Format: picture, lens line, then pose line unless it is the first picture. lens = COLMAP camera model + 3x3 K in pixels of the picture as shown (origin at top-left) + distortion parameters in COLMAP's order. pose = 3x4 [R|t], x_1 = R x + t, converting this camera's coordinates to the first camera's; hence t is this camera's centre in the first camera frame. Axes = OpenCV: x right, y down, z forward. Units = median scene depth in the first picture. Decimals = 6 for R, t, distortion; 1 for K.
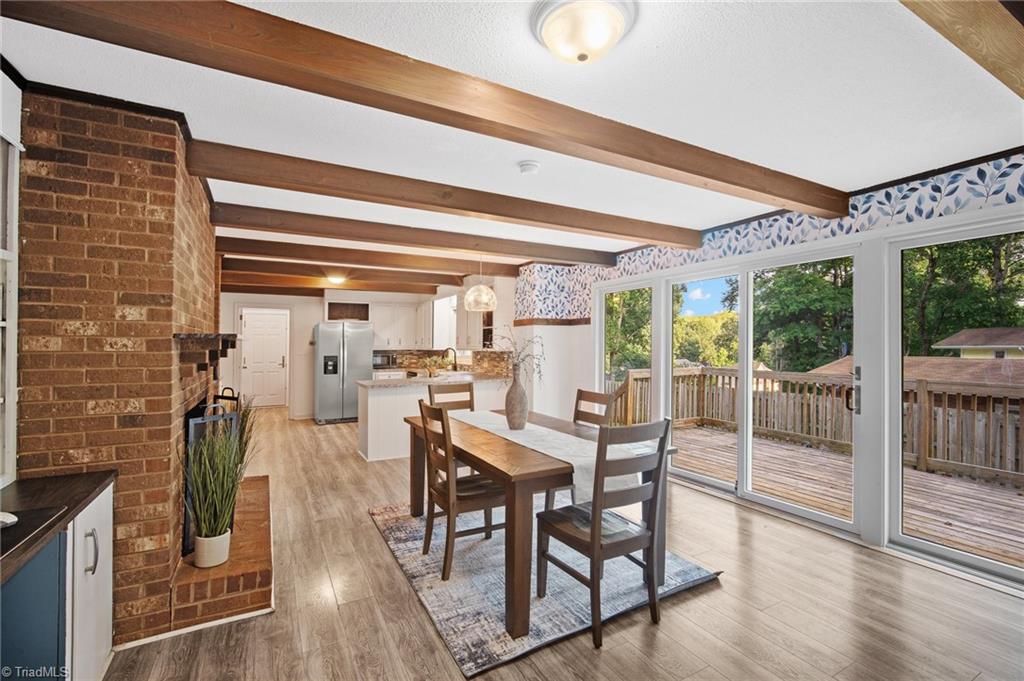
lens RADIAL K [[448.1, 0, 506.7], [0, 448.1, 339.1], [0, 0, 1]] dist [-0.010434, -0.000435]
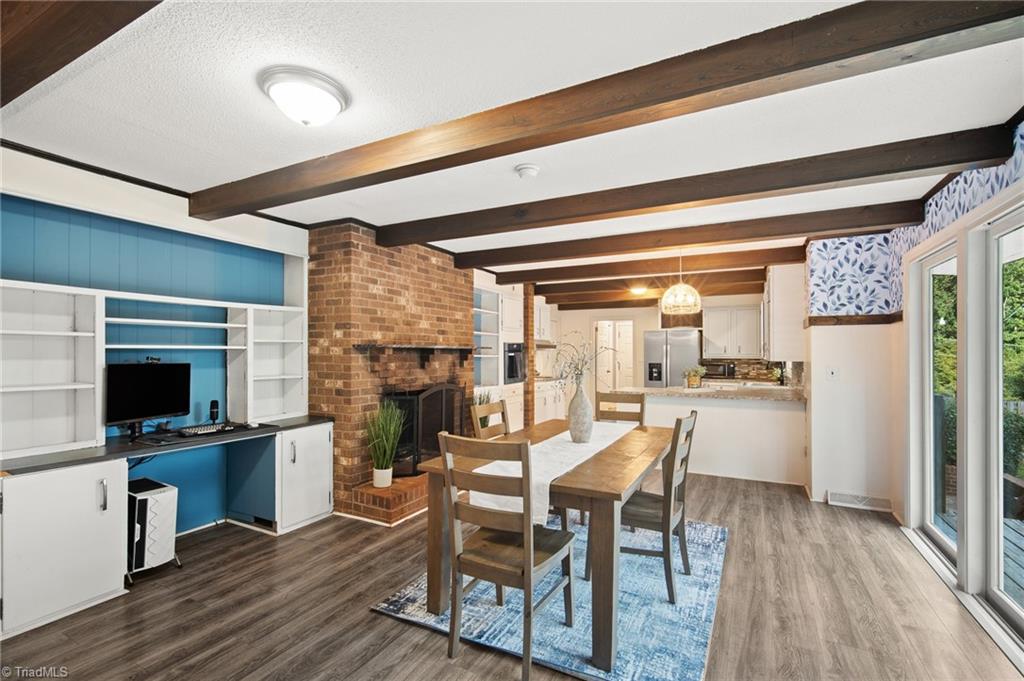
lens RADIAL K [[448.1, 0, 509.3], [0, 448.1, 345.2], [0, 0, 1]] dist [-0.010434, -0.000435]
pose [[0.560019, -0.009867, -0.828421, 0.429725], [0.005809, 0.999951, -0.007983, 0.002982], [0.828460, -0.000342, 0.560049, 0.215272]]
